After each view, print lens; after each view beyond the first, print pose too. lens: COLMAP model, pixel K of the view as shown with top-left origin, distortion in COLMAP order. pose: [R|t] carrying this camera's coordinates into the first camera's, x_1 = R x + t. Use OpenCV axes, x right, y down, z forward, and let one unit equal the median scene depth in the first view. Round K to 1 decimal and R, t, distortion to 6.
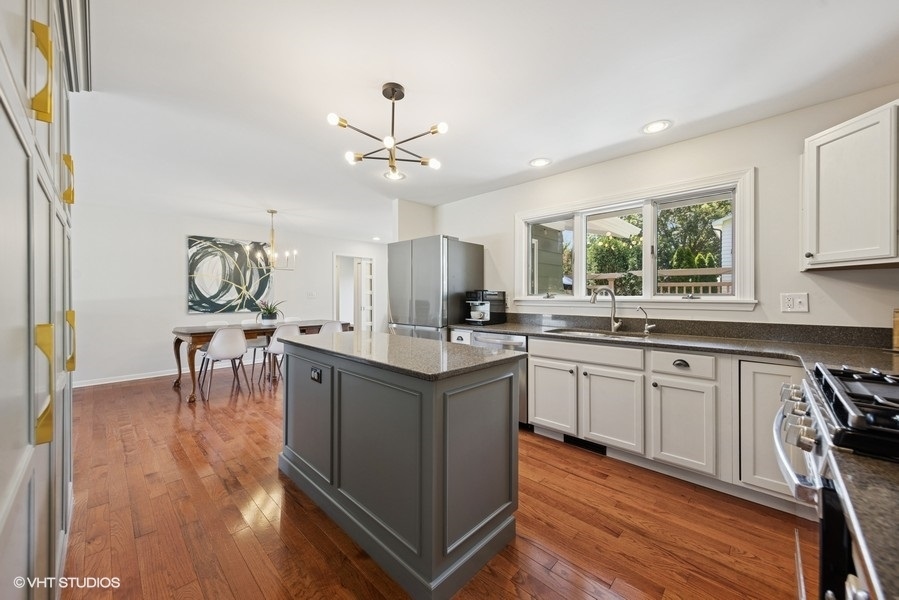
lens RADIAL K [[332.4, 0, 449.5], [0, 332.4, 300.0], [0, 0, 1]] dist [0.001327, 0.000130]
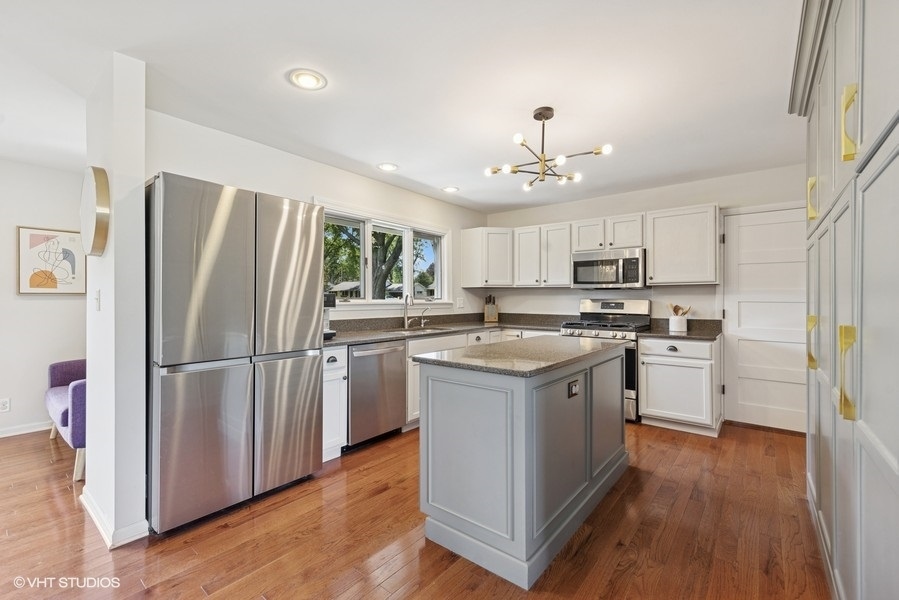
lens RADIAL K [[384.8, 0, 449.5], [0, 384.8, 300.0], [0, 0, 1]] dist [-0.000827, -0.000170]
pose [[-0.082322, -0.001811, 0.996604, -0.247101], [0.007121, 0.999972, 0.002405, -0.003398], [-0.996580, 0.007295, -0.082307, 0.249242]]
